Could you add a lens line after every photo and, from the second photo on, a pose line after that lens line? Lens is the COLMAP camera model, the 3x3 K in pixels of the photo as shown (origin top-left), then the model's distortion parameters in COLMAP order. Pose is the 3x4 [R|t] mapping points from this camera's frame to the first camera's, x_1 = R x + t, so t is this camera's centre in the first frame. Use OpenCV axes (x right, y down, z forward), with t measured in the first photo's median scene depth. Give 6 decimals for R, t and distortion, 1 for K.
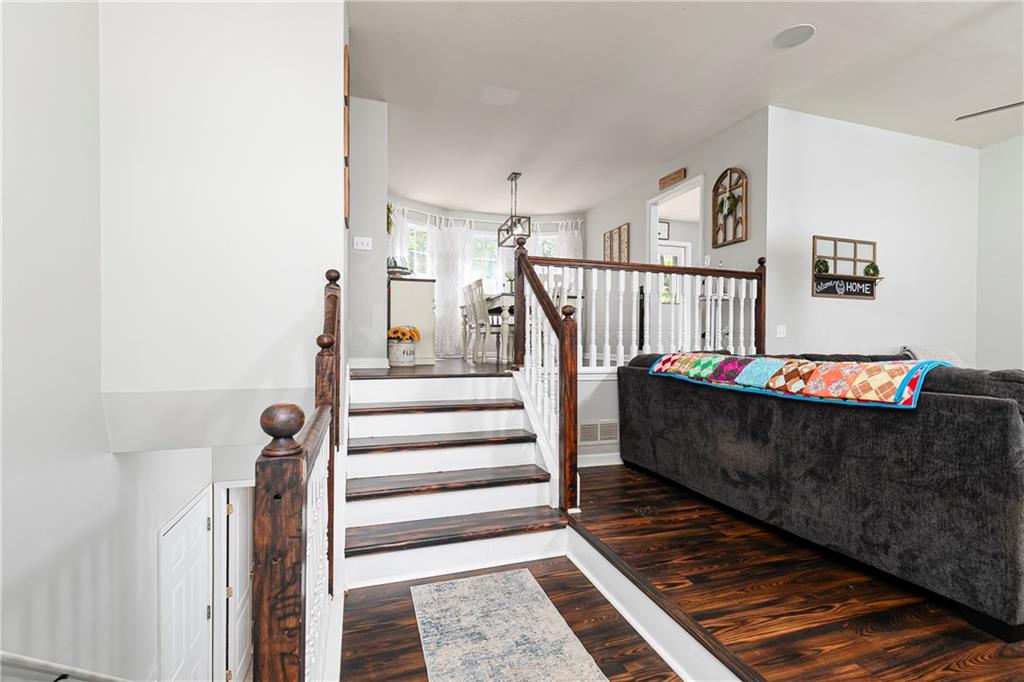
lens RADIAL K [[457.5, 0, 512.4], [0, 457.5, 346.3], [0, 0, 1]] dist [0.003107, -0.000636]
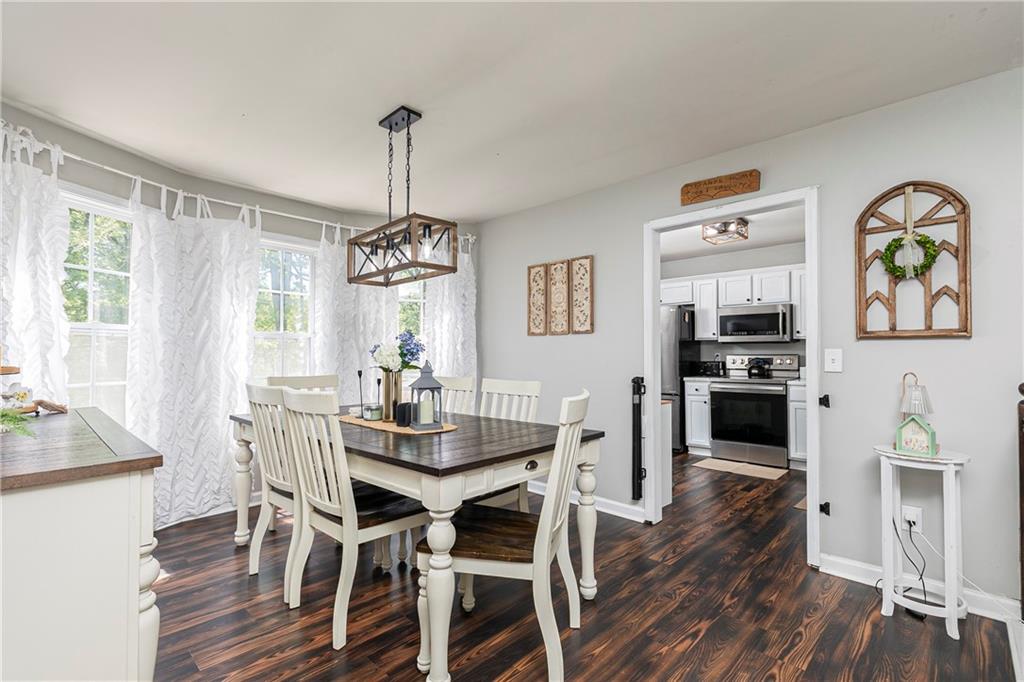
lens RADIAL K [[457.5, 0, 512.4], [0, 457.5, 346.3], [0, 0, 1]] dist [0.003107, -0.000636]
pose [[0.881707, 0.003667, 0.471782, -0.131695], [0.005673, 0.999815, -0.018372, -0.214068], [-0.471762, 0.018875, 0.881524, 0.796195]]
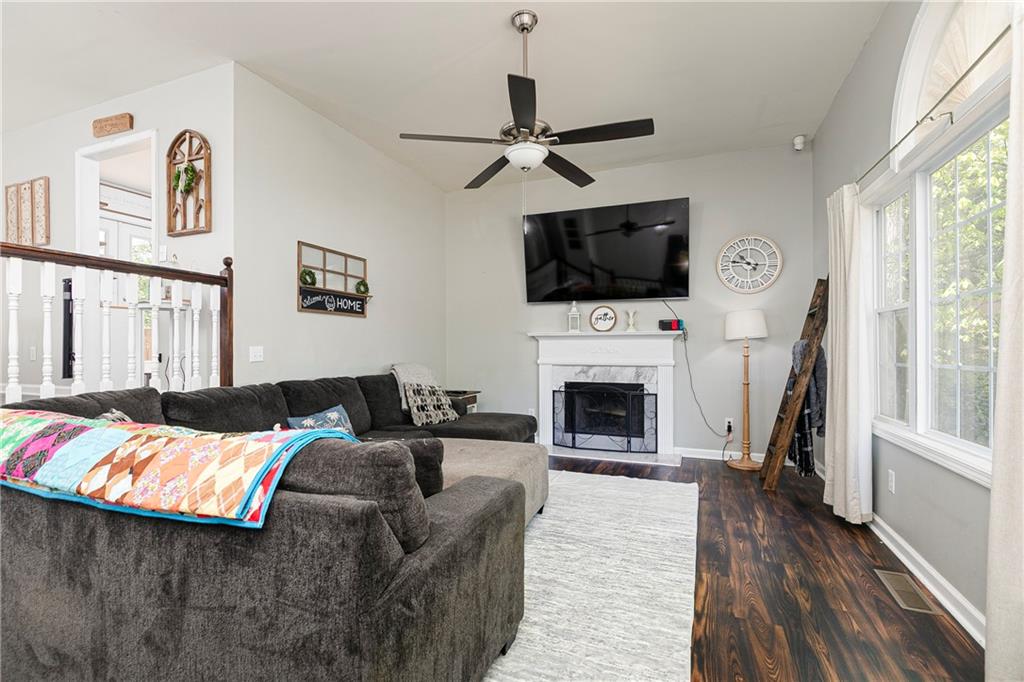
lens RADIAL K [[457.5, 0, 512.4], [0, 457.5, 346.3], [0, 0, 1]] dist [0.003107, -0.000636]
pose [[0.635461, -0.006512, 0.772105, 0.242576], [0.012587, 0.999919, -0.001927, -0.036524], [-0.772030, 0.010943, 0.635492, 0.142800]]
